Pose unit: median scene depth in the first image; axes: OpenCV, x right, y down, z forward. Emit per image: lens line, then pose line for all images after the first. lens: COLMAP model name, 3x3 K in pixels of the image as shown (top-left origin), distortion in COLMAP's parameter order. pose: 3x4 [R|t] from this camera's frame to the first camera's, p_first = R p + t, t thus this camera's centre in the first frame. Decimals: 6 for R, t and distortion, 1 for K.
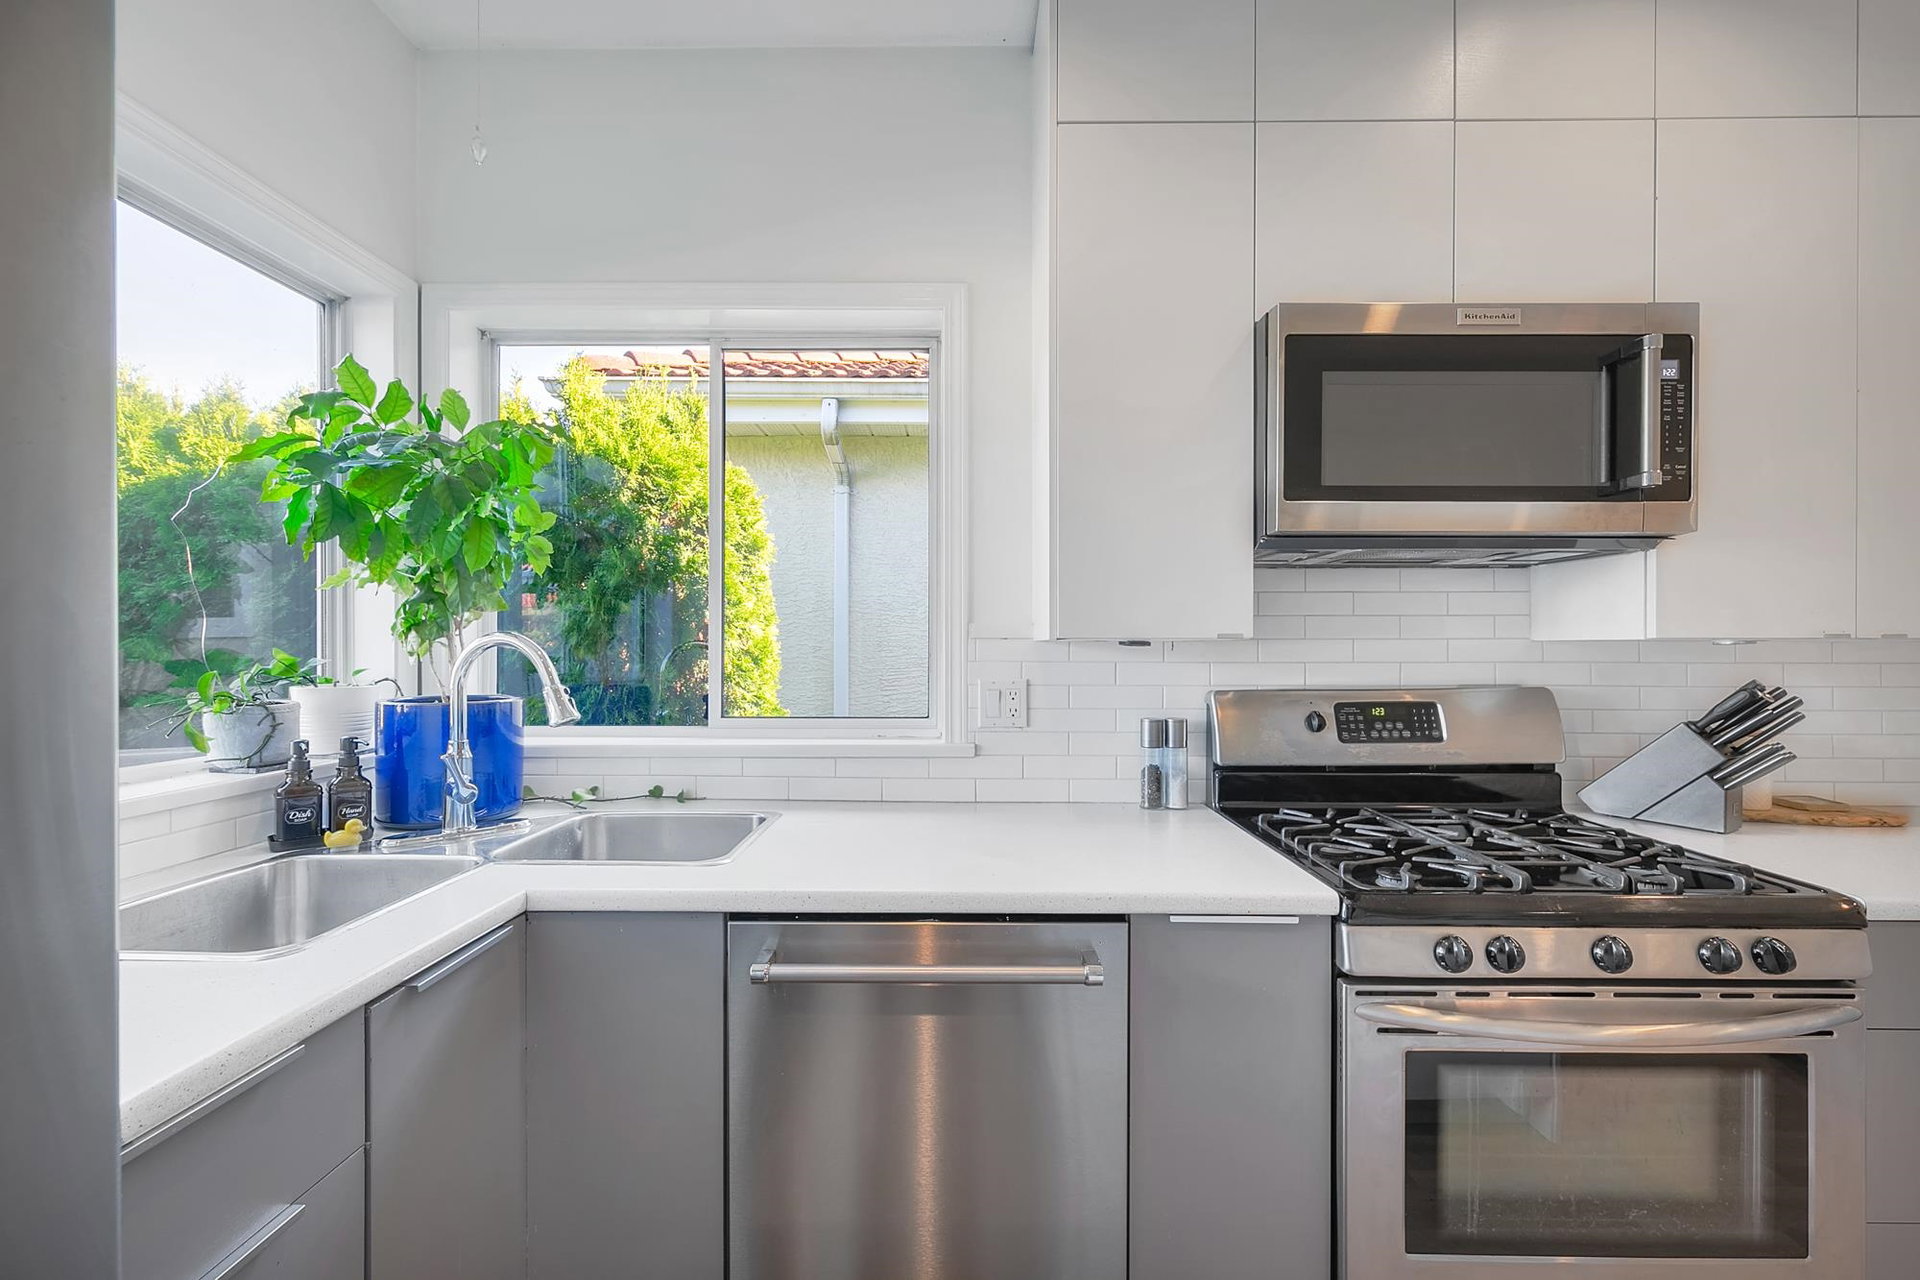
lens RADIAL K [[762.3, 0, 966.8], [0, 762.3, 646.4], [0, 0, 1]] dist [0.002340, 0.000181]
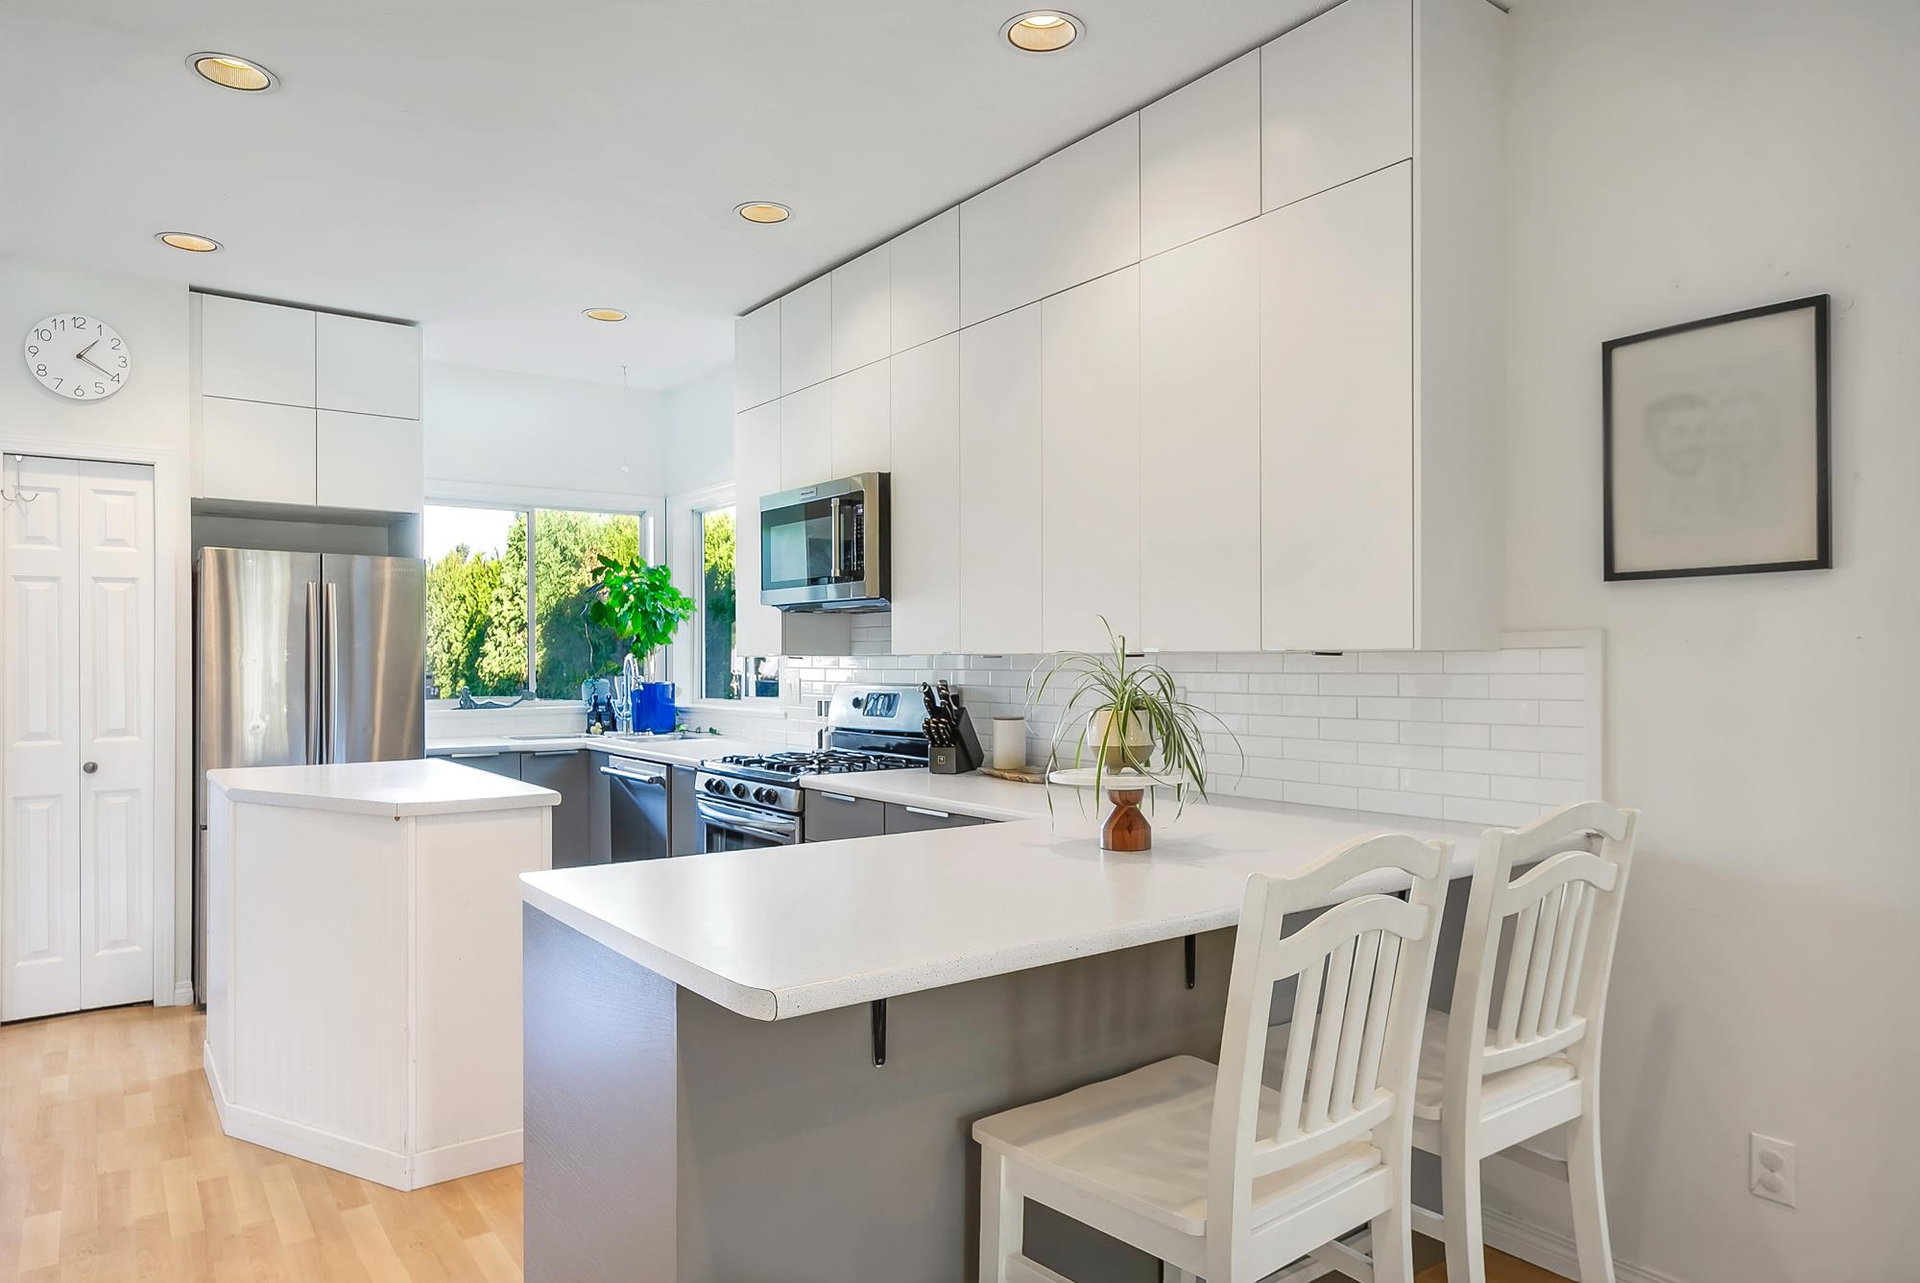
lens RADIAL K [[1158.0, 0, 928.0], [0, 1158.0, 664.4], [0, 0, 1]] dist [-0.000198, -0.001317]
pose [[0.599357, 0.000970, -0.800481, 2.672512], [-0.000677, 1.000000, 0.000705, 0.008593], [0.800482, 0.000119, 0.599357, -0.449312]]
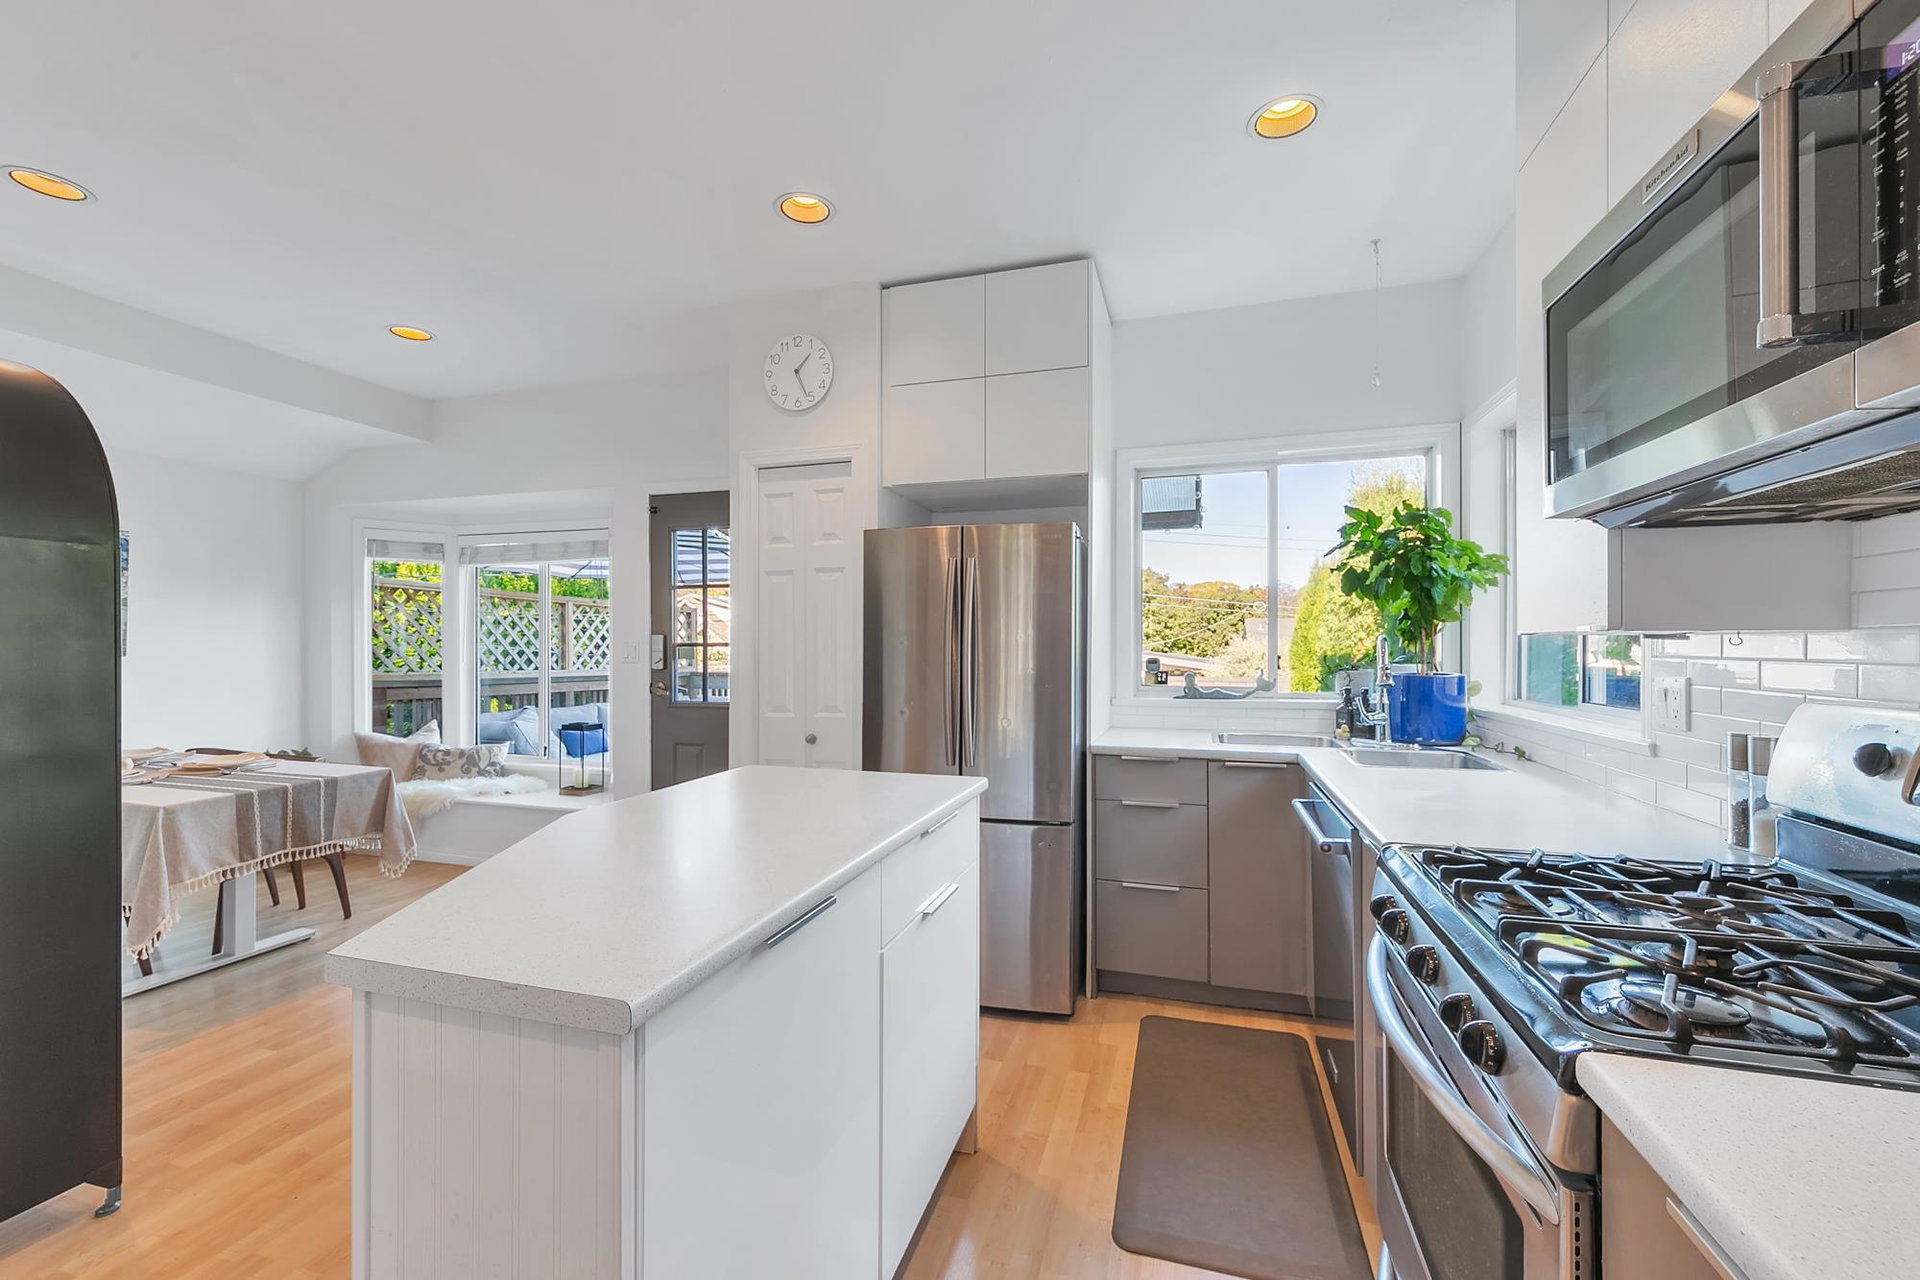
lens RADIAL K [[762.3, 0, 966.8], [0, 762.3, 646.4], [0, 0, 1]] dist [0.002340, 0.000181]
pose [[-0.274094, -0.001166, -0.961702, 1.249389], [-0.003673, 0.999993, -0.000166, 0.009244], [0.961696, 0.003487, -0.274097, 0.470596]]
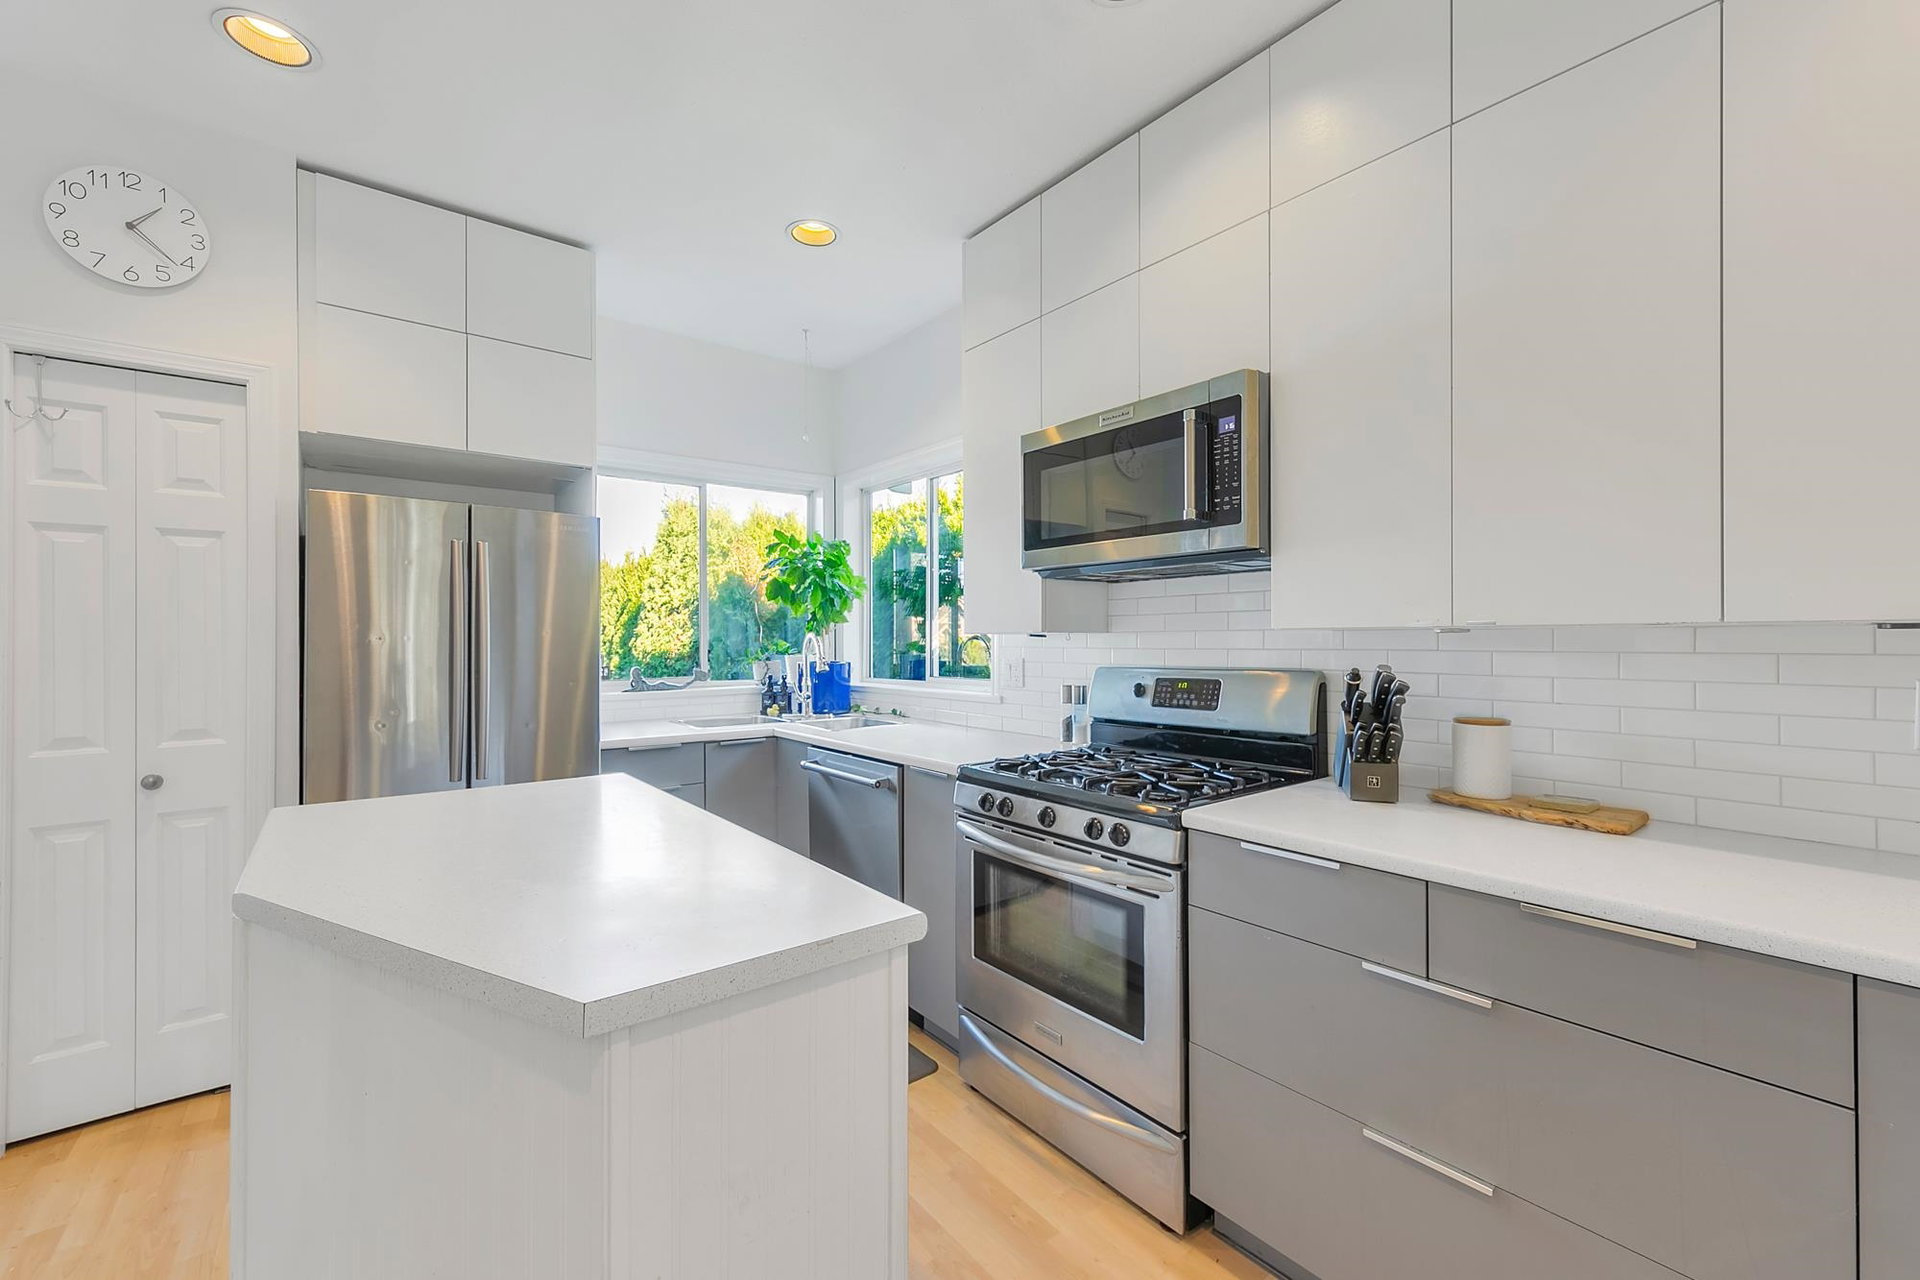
lens RADIAL K [[768.5, 0, 932.5], [0, 768.5, 638.4], [0, 0, 1]] dist [0.001810, 0.000459]
pose [[0.617754, -0.005184, -0.786354, 1.338638], [0.001093, 0.999983, -0.005734, 0.010270], [0.786370, 0.002682, 0.617750, -0.175240]]
